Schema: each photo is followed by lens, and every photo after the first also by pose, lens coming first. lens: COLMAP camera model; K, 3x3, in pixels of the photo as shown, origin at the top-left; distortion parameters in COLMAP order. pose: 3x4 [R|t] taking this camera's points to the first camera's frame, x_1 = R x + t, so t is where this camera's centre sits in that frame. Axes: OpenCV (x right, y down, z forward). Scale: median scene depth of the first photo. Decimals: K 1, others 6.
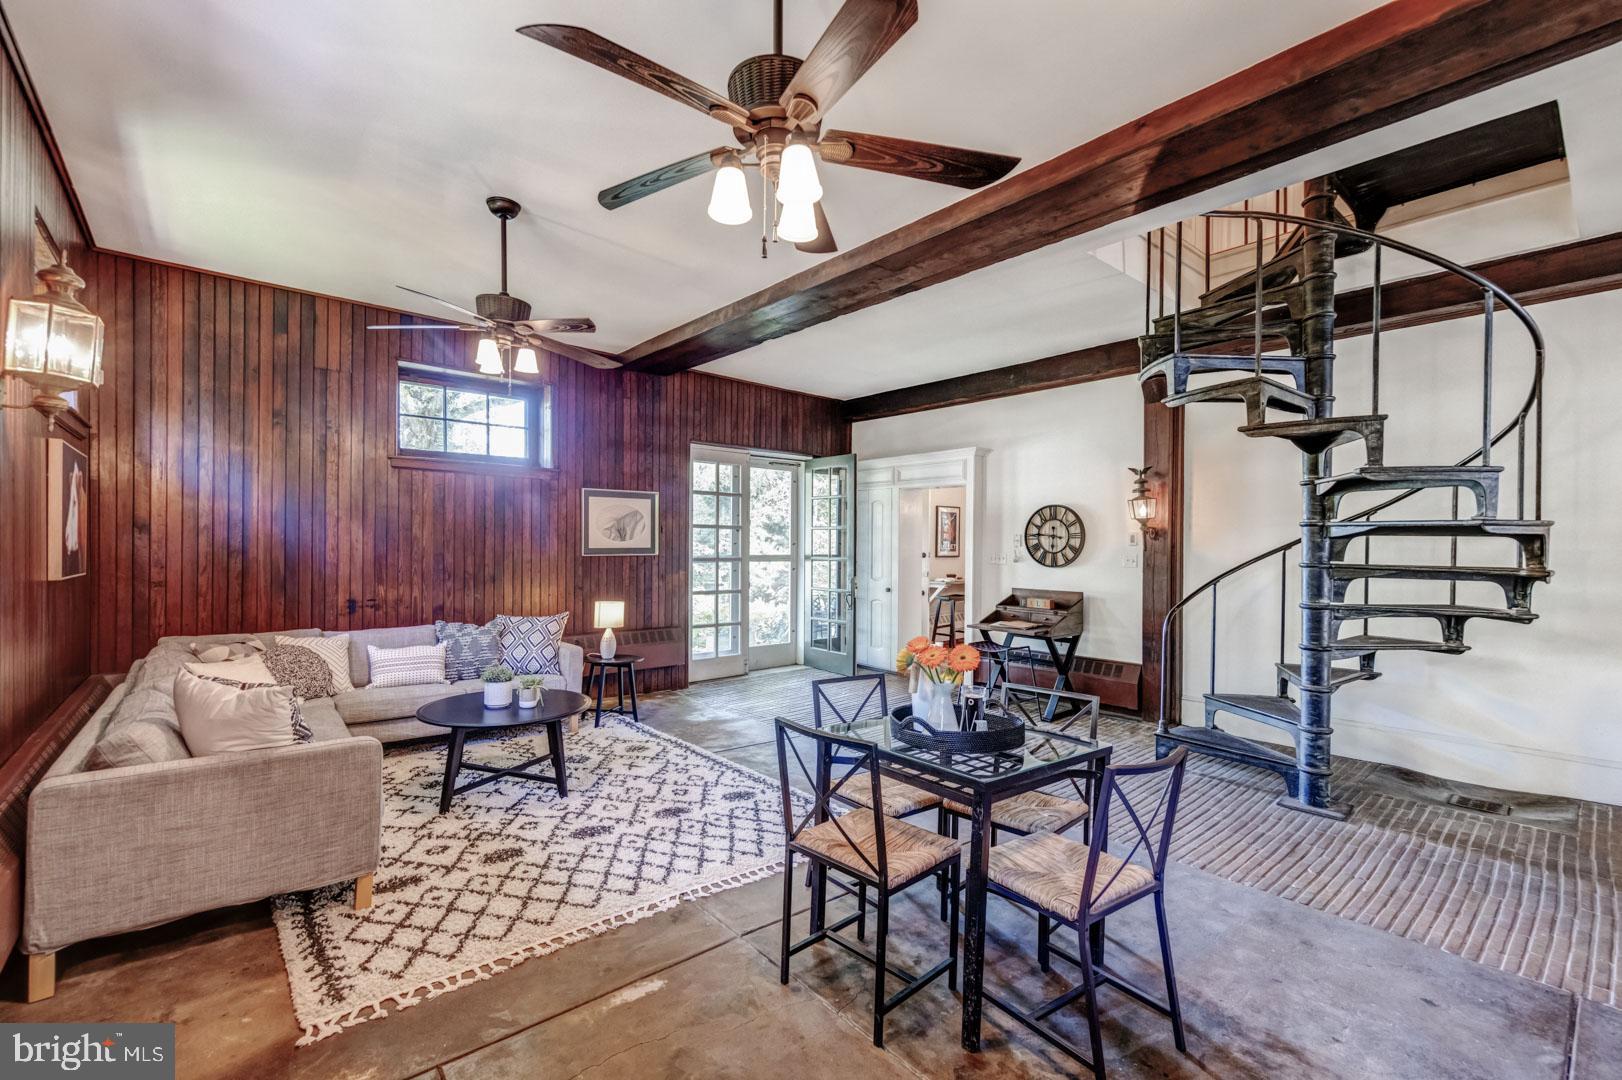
lens RADIAL K [[710.4, 0, 812.9], [0, 710.4, 542.8], [0, 0, 1]] dist [0.000132, -0.000471]
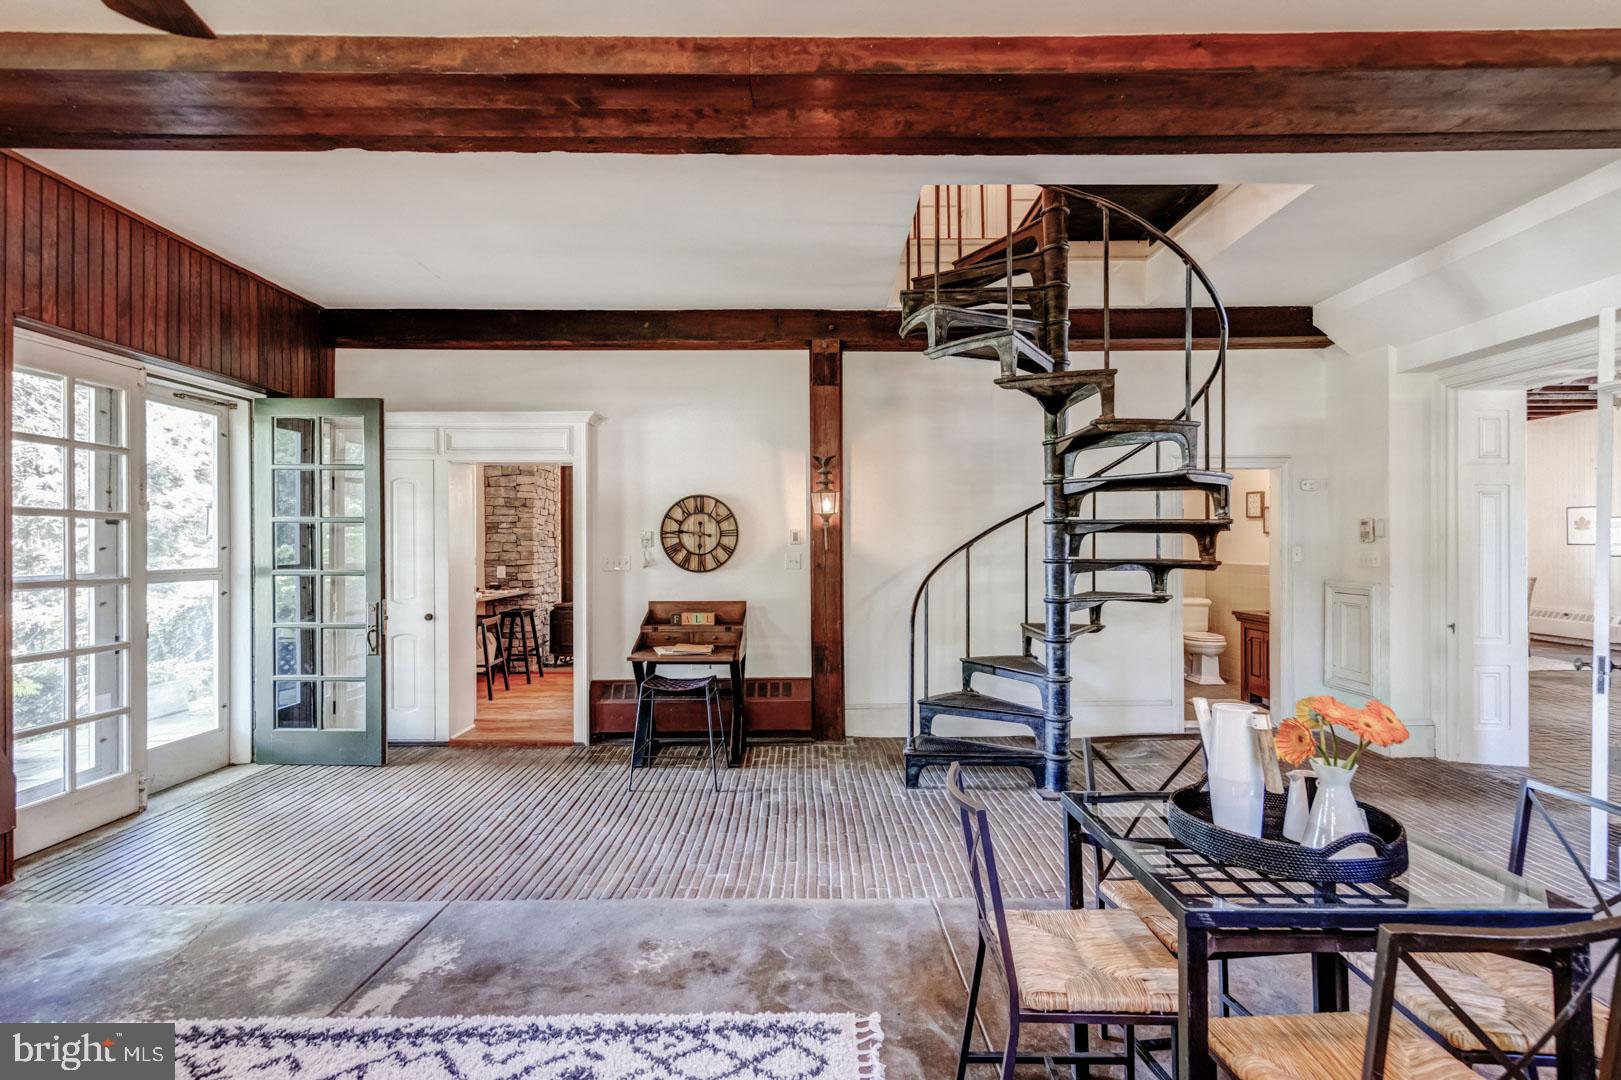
lens RADIAL K [[756.3, 0, 809.1], [0, 756.3, 541.1], [0, 0, 1]] dist [0.003757, 0.001100]
pose [[0.643631, -0.006532, 0.765308, -0.238910], [0.007565, 0.999969, 0.002173, -0.001827], [-0.765299, 0.004391, 0.643660, 0.353168]]
